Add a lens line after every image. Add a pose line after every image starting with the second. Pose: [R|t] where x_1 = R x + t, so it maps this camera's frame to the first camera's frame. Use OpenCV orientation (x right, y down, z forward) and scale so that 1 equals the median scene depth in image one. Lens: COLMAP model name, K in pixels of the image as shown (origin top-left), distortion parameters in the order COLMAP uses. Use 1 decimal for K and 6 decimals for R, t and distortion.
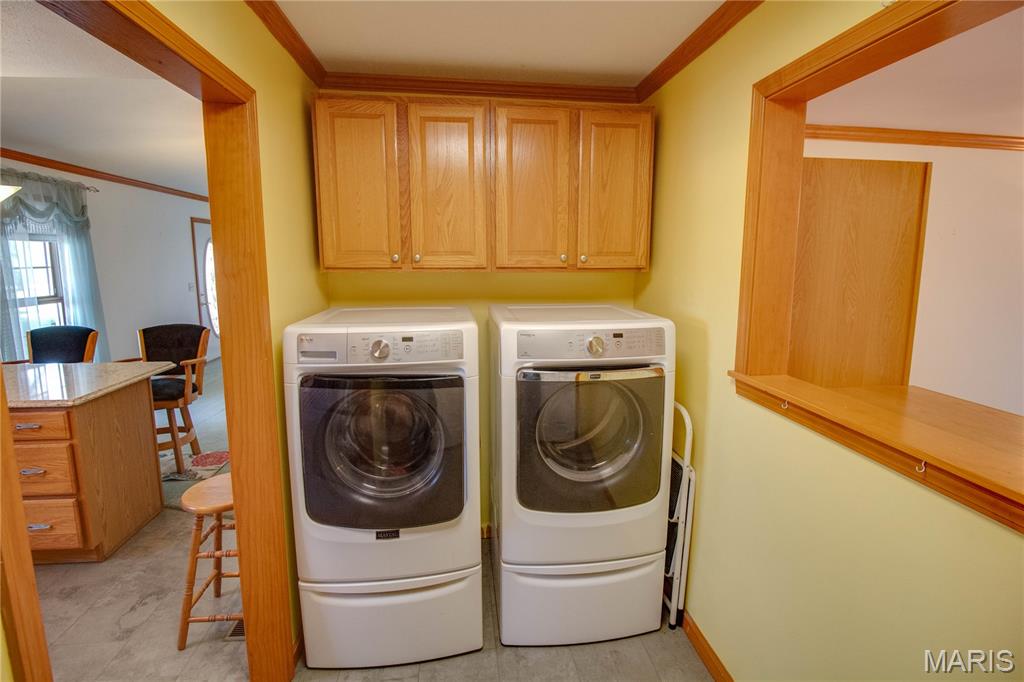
lens RADIAL K [[493.2, 0, 516.3], [0, 493.2, 331.8], [0, 0, 1]] dist [-0.013013, -0.005257]
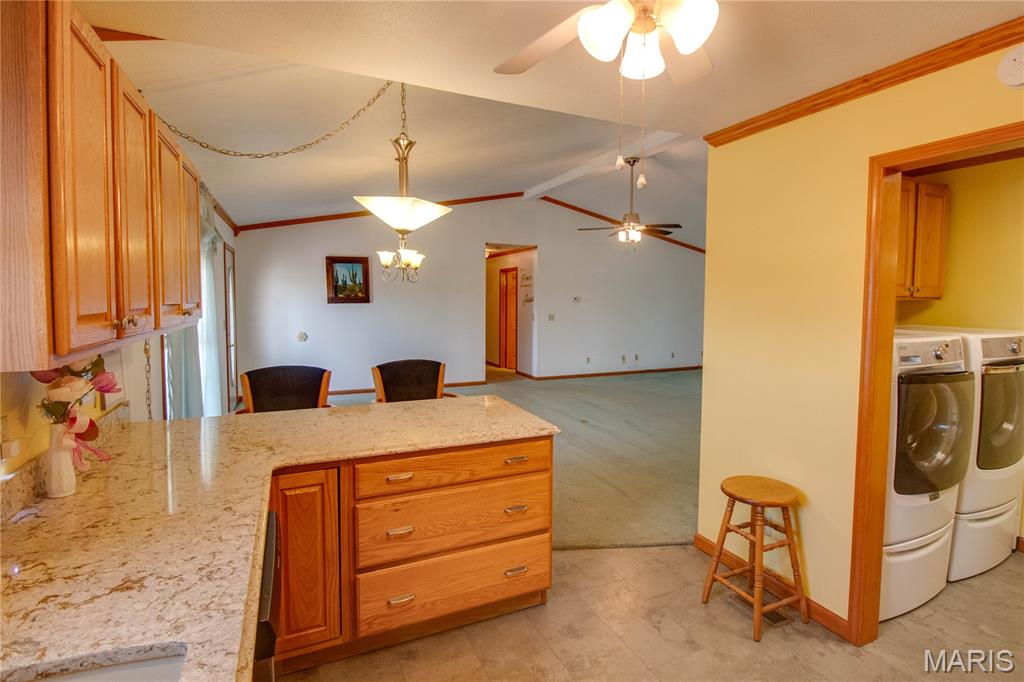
lens RADIAL K [[493.2, 0, 536.9], [0, 493.2, 327.9], [0, 0, 1]] dist [-0.013013, -0.005257]
pose [[0.947990, -0.015986, 0.317899, -0.880269], [0.043245, 0.995946, -0.078877, 0.011050], [-0.315349, 0.088522, 0.944838, 0.035112]]
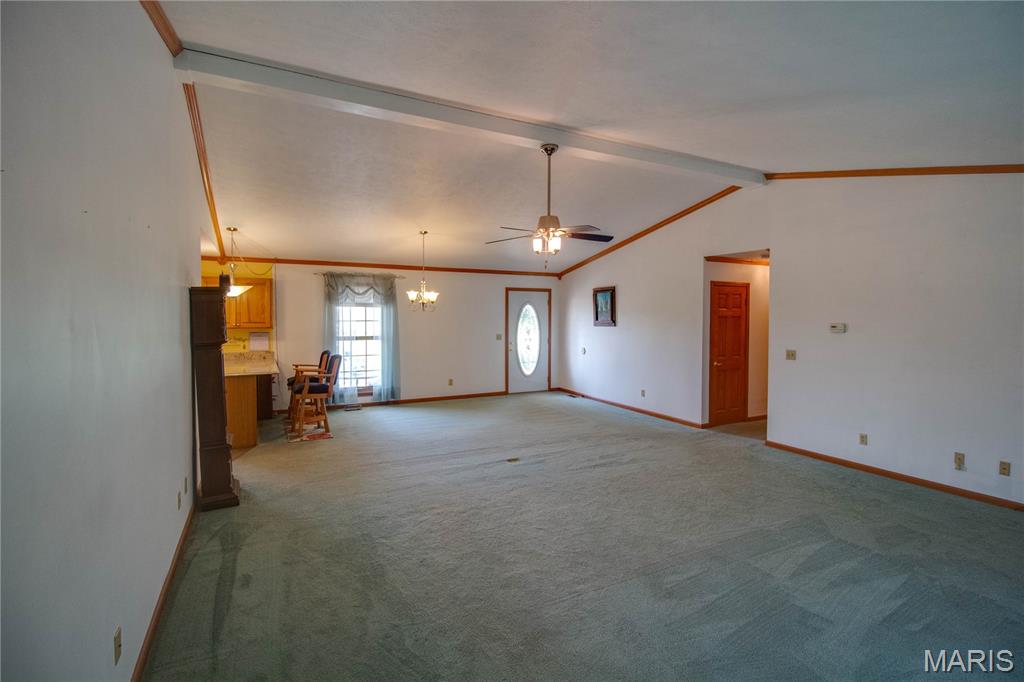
lens RADIAL K [[493.2, 0, 515.3], [0, 493.2, 335.1], [0, 0, 1]] dist [-0.013013, -0.005257]
pose [[0.354613, 0.037146, -0.934275, 1.111486], [-0.143148, 0.989588, -0.014988, -0.143479], [0.923990, 0.139054, 0.356238, 0.933670]]
